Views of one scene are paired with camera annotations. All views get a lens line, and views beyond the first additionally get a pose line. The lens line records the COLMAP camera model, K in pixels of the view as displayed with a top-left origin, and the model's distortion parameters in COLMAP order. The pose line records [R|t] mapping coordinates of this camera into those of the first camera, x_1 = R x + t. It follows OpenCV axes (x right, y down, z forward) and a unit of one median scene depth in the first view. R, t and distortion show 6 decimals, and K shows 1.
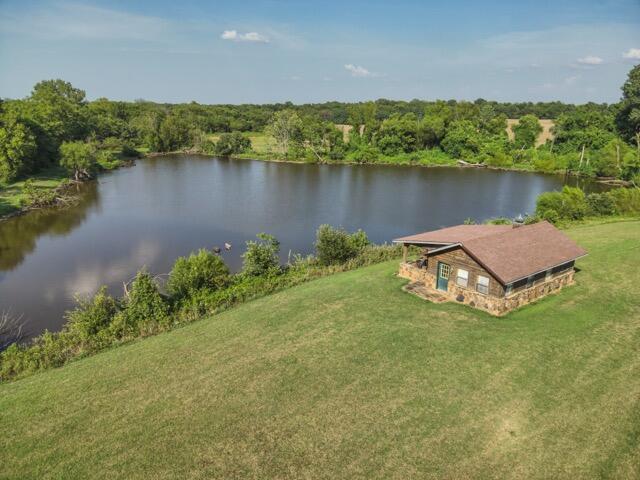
lens RADIAL K [[469.6, 0, 319.3], [0, 469.6, 241.2], [0, 0, 1]] dist [0.099960, -0.194464]
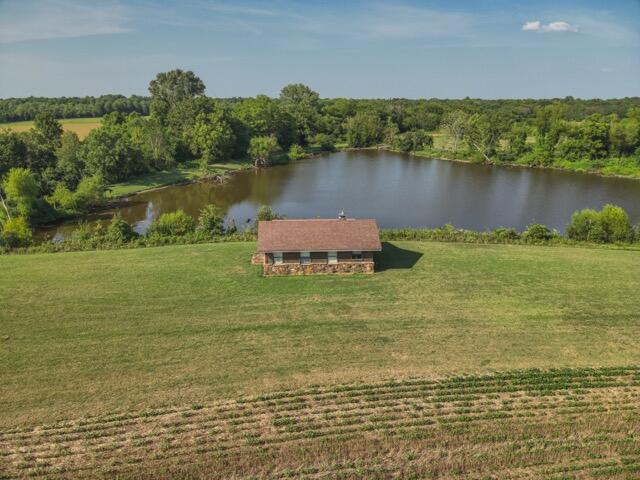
lens RADIAL K [[469.6, 0, 319.0], [0, 469.6, 242.1], [0, 0, 1]] dist [0.099960, -0.194464]
pose [[0.845309, 0.146165, -0.513895, 0.219104], [-0.141314, 0.988762, 0.048780, -0.004513], [0.515250, 0.031386, 0.856465, -0.015147]]
